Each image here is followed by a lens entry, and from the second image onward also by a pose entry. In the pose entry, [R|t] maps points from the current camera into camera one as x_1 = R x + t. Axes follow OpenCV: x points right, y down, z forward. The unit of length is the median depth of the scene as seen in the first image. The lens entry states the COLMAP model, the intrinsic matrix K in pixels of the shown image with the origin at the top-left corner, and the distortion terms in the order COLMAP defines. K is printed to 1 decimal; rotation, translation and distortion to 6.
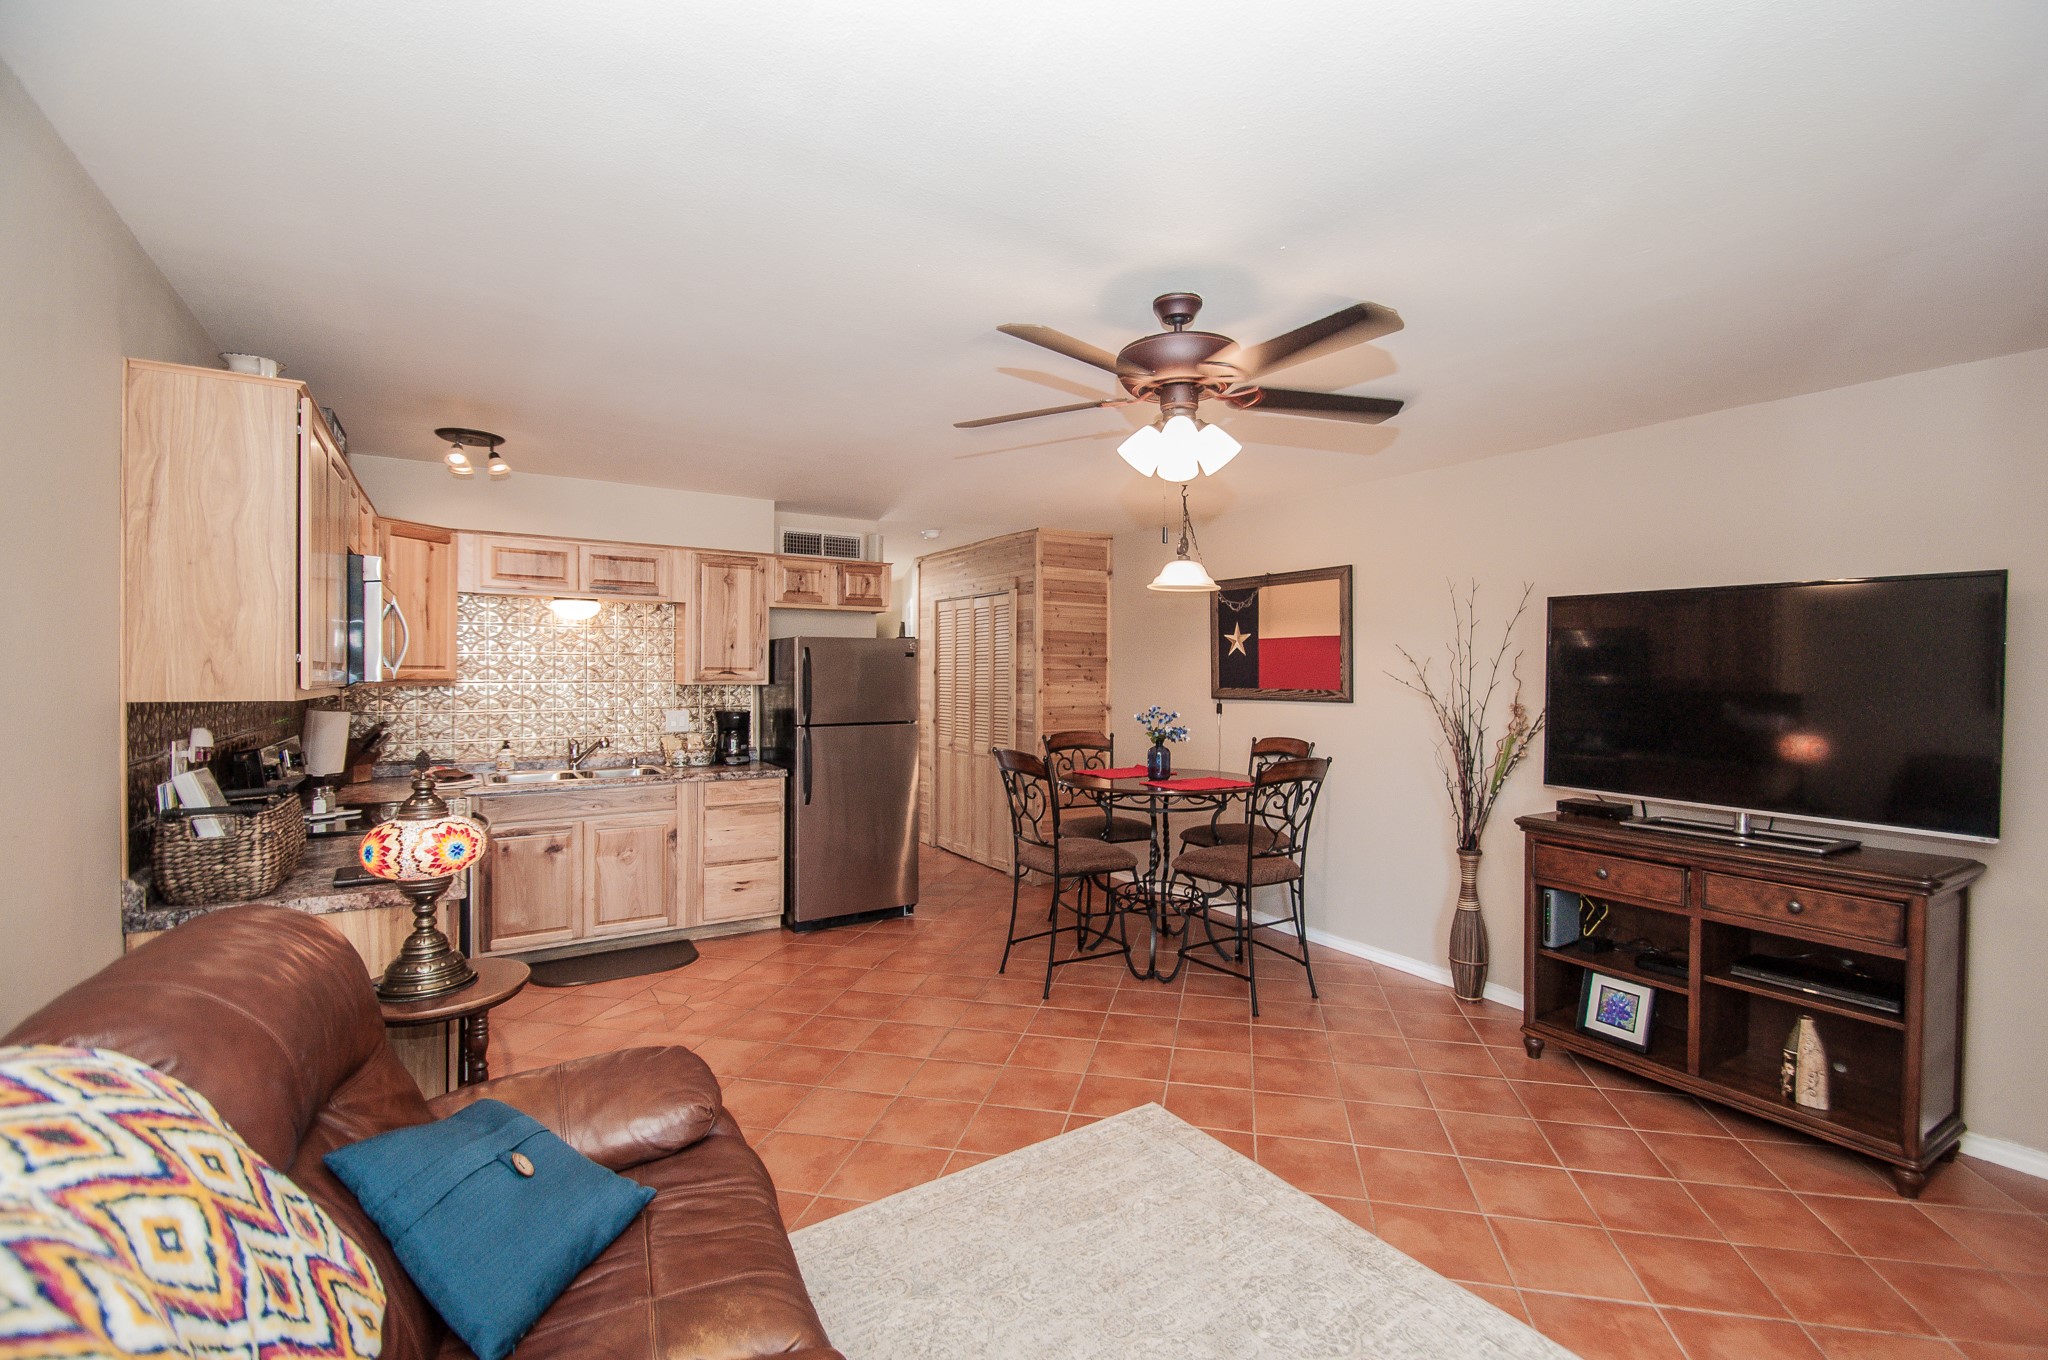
lens RADIAL K [[911.0, 0, 1024.0], [0, 911.0, 680.0], [0, 0, 1]] dist [-0.002955, -0.000741]
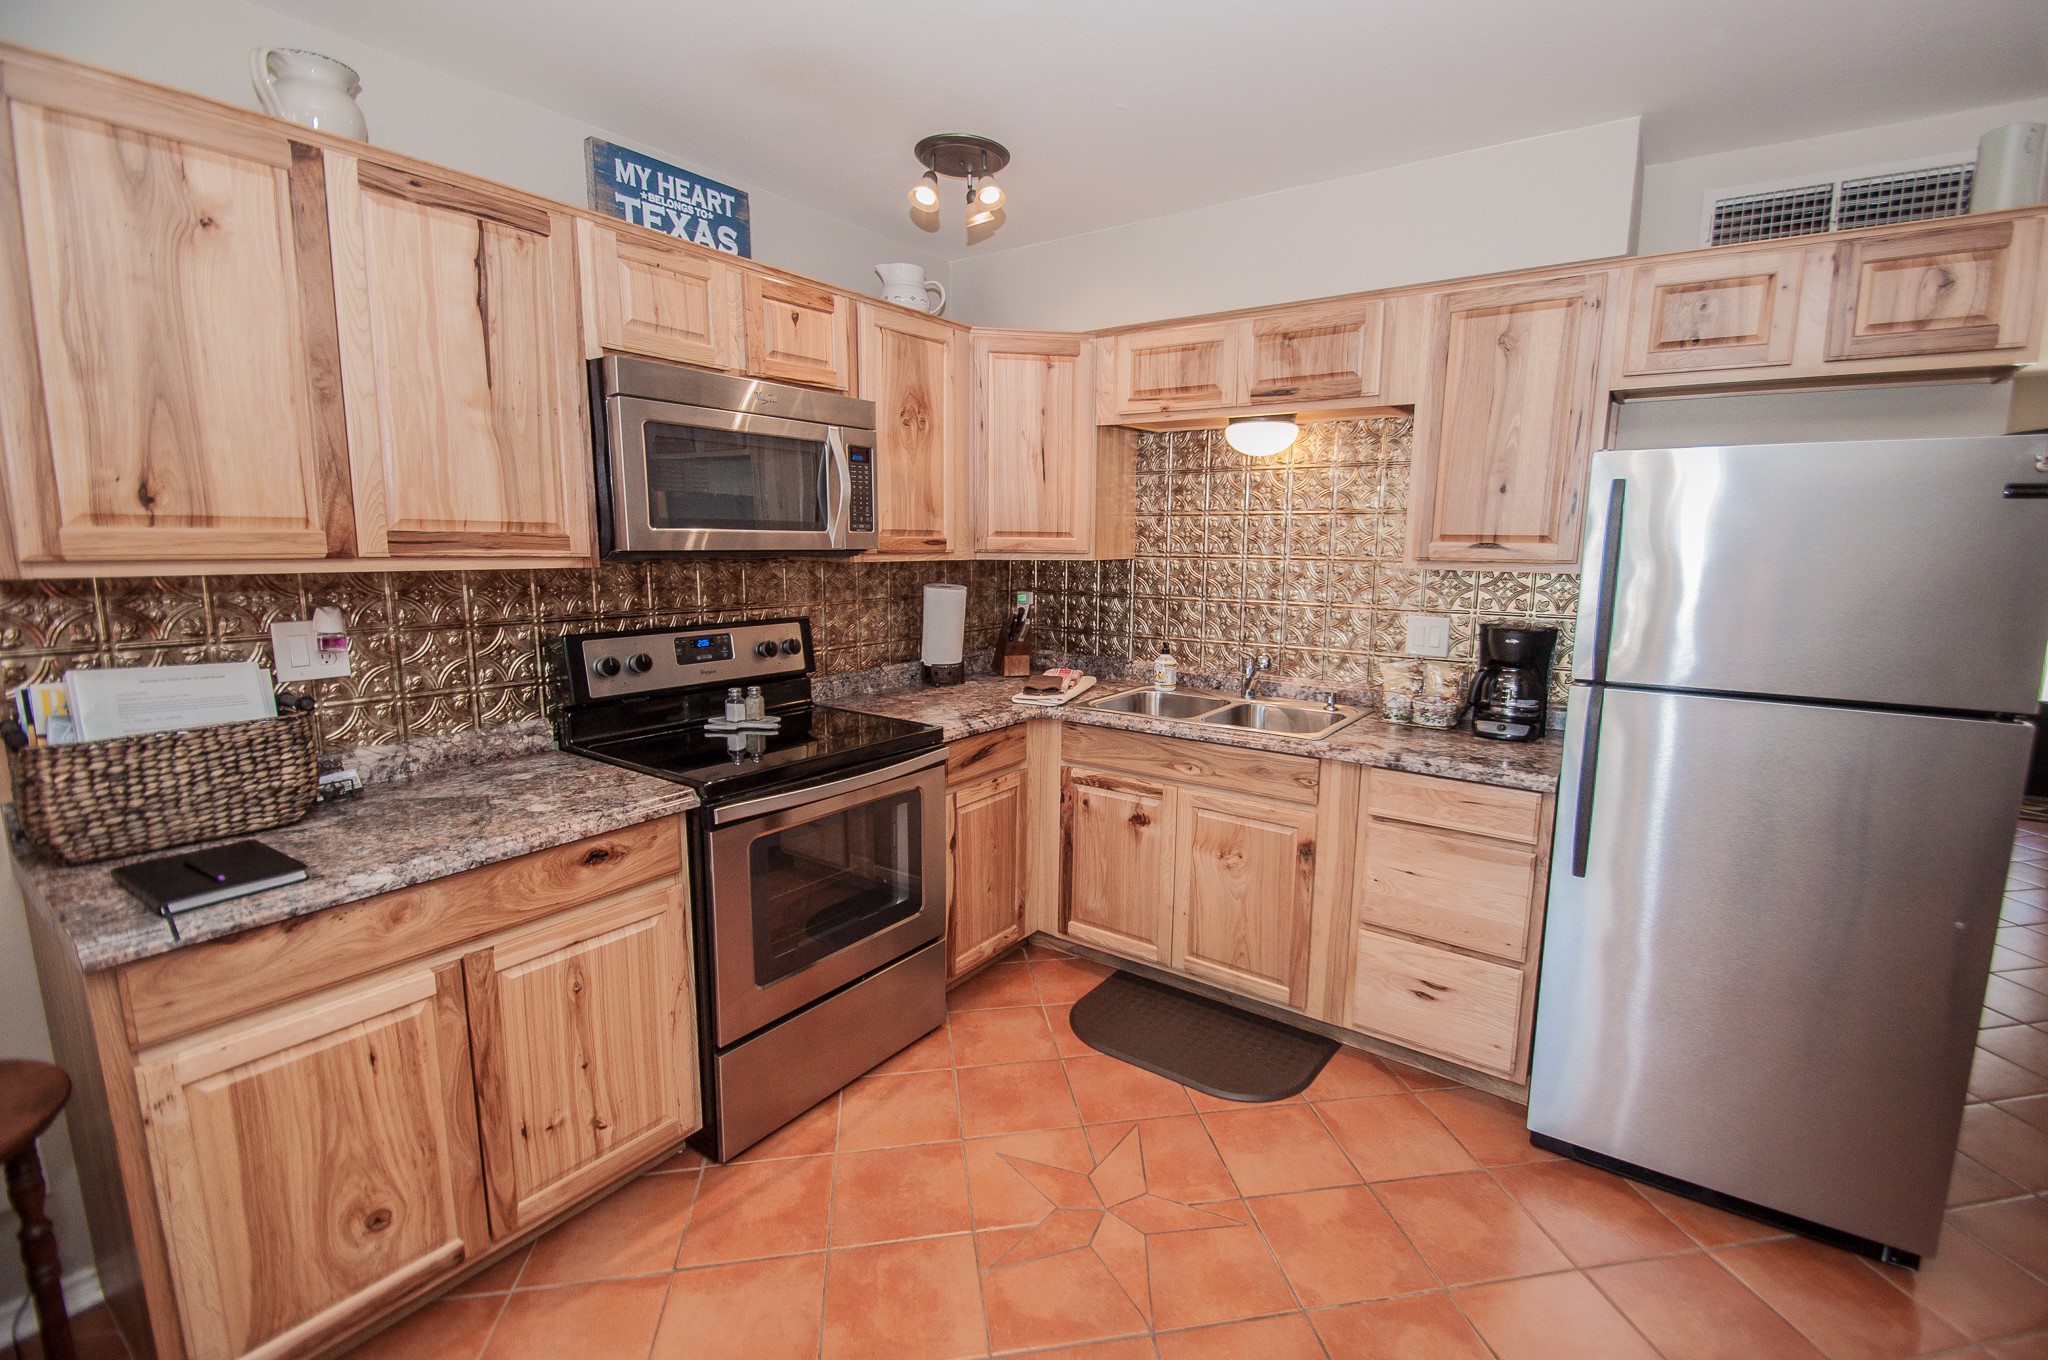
lens RADIAL K [[911.0, 0, 1024.0], [0, 911.0, 680.0], [0, 0, 1]] dist [-0.002955, -0.000741]
pose [[0.395576, 0.143953, -0.907082, 0.020537], [-0.011143, 0.988320, 0.151986, -0.008618], [0.918366, -0.050014, 0.392559, 0.640984]]
